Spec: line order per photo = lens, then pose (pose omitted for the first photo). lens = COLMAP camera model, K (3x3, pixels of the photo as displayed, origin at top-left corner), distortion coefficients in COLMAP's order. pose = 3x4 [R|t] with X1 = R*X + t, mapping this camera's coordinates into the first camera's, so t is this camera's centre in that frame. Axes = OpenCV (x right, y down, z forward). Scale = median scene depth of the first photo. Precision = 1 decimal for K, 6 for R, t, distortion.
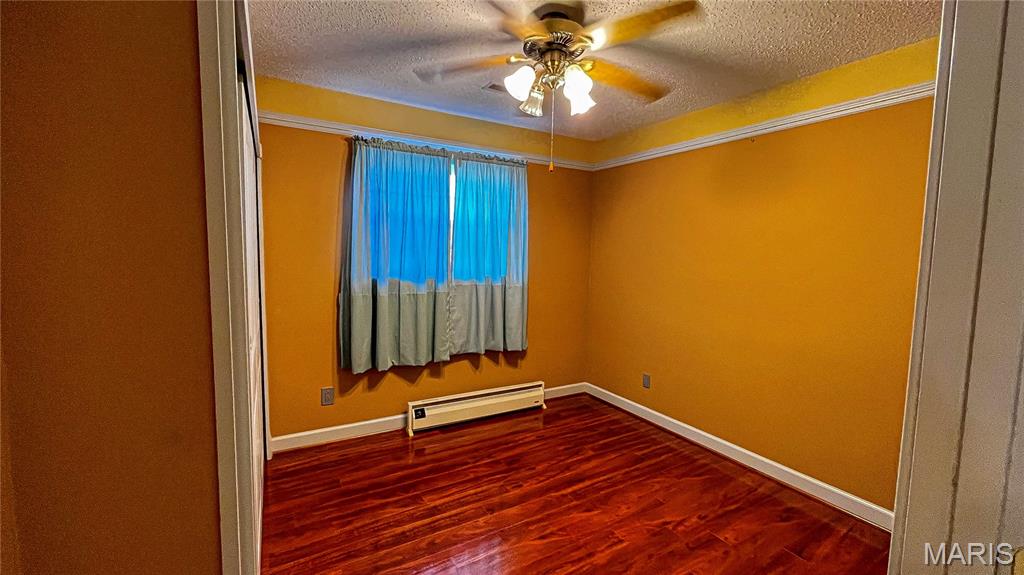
lens RADIAL K [[421.9, 0, 512.7], [0, 421.9, 286.0], [0, 0, 1]] dist [-0.002979, 0.000298]
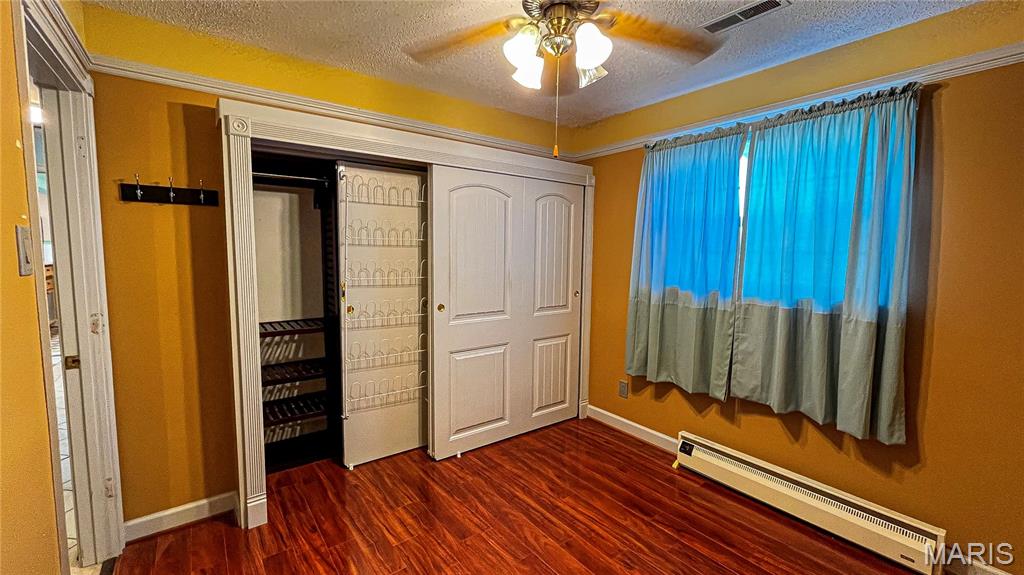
lens RADIAL K [[421.9, 0, 510.7], [0, 421.9, 285.7], [0, 0, 1]] dist [-0.002979, 0.000298]
pose [[0.111925, 0.068958, -0.991321, 0.583419], [-0.090654, 0.994138, 0.058919, -0.042963], [0.989573, 0.083272, 0.117521, 0.543202]]
